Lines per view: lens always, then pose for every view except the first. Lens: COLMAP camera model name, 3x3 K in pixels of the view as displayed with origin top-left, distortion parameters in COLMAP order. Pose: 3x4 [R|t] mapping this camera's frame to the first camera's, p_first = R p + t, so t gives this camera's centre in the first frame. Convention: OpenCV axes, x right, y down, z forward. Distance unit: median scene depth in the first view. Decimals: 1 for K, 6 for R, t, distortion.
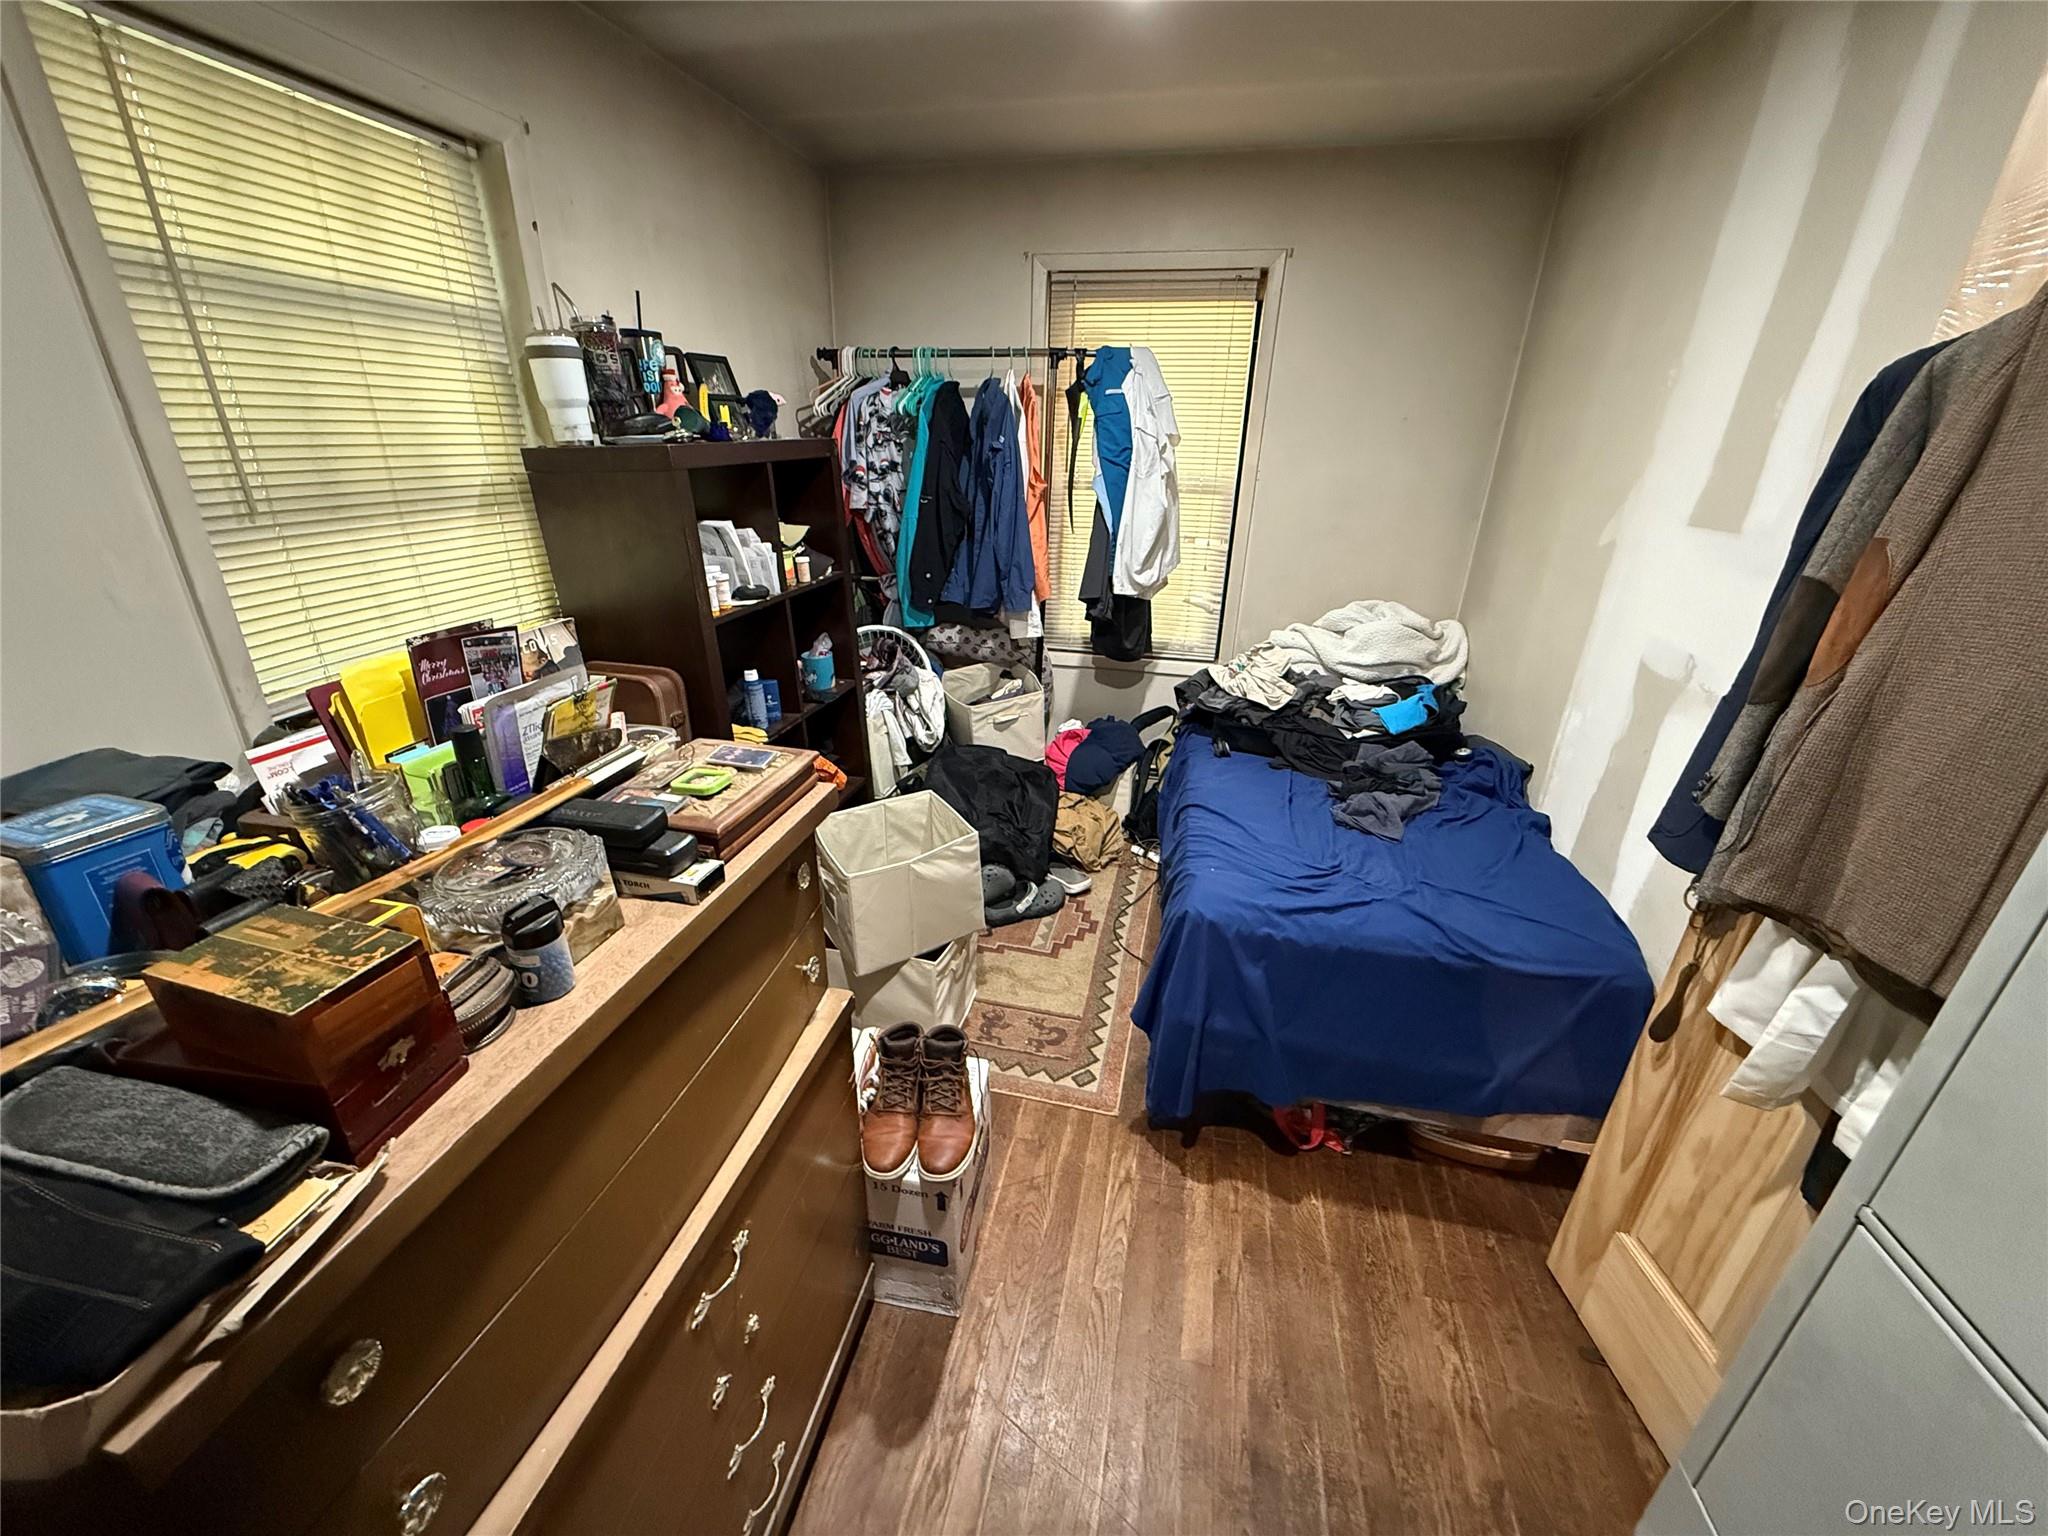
lens RADIAL K [[813.6, 0, 1015.2], [0, 813.6, 771.6], [0, 0, 1]] dist [0.001101, -0.000592]
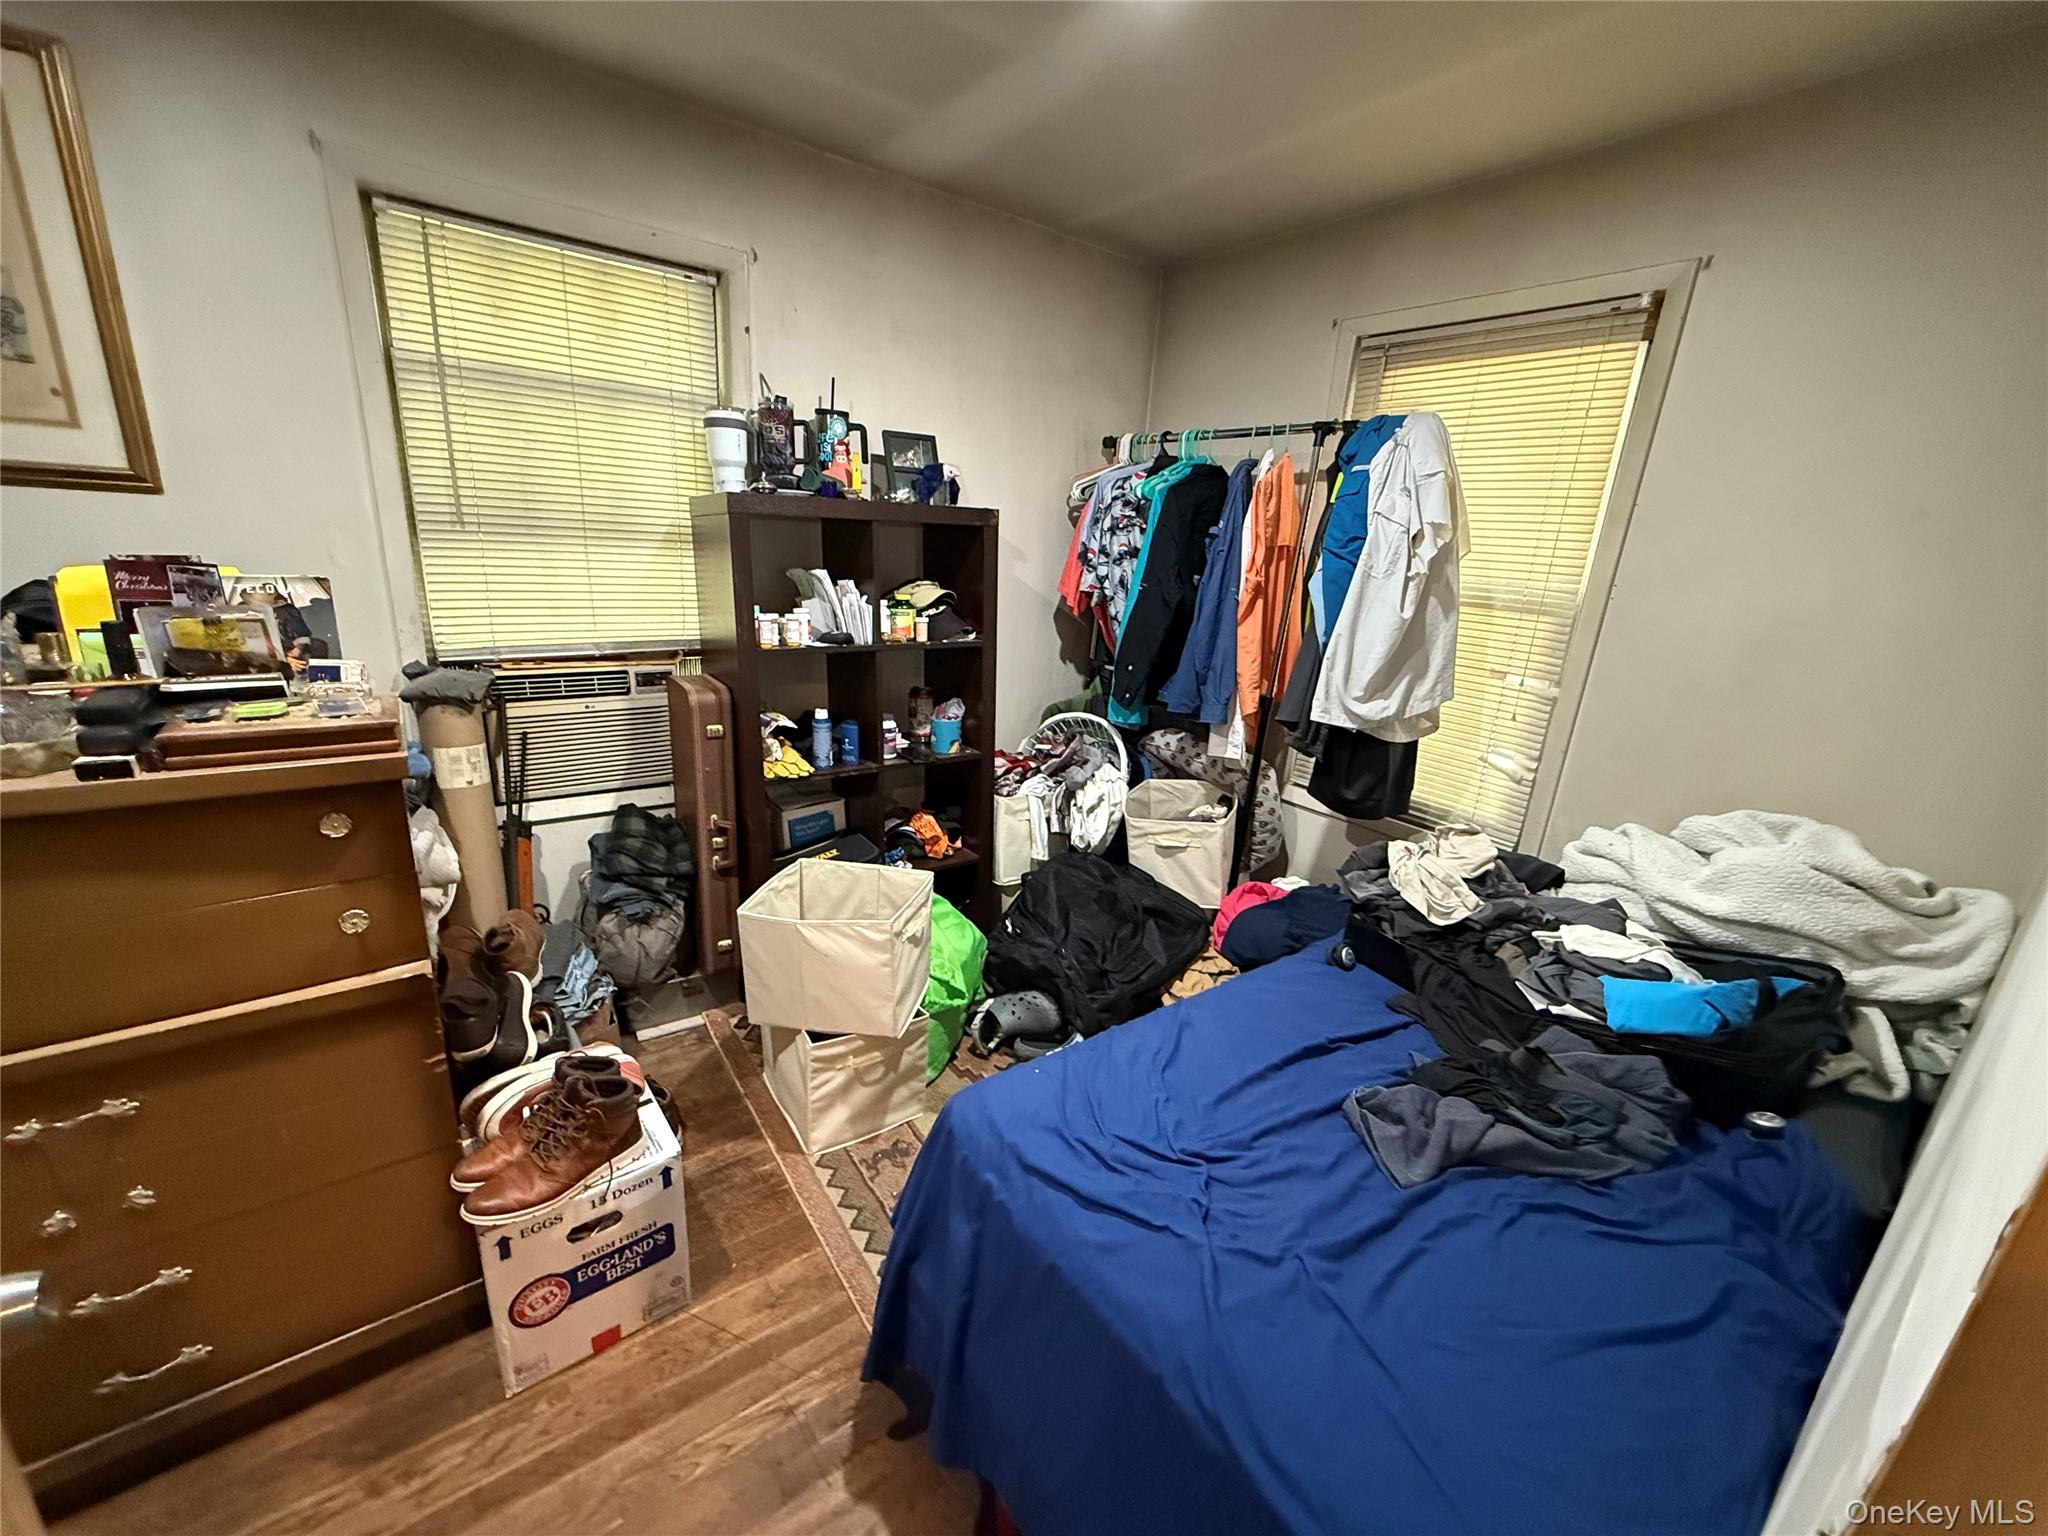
lens RADIAL K [[813.6, 0, 1026.2], [0, 813.6, 773.6], [0, 0, 1]] dist [0.001101, -0.000592]
pose [[0.756188, 0.212067, -0.619038, 0.415035], [-0.297444, 0.954041, -0.036513, -0.064767], [0.582844, 0.211740, 0.784512, 0.262526]]
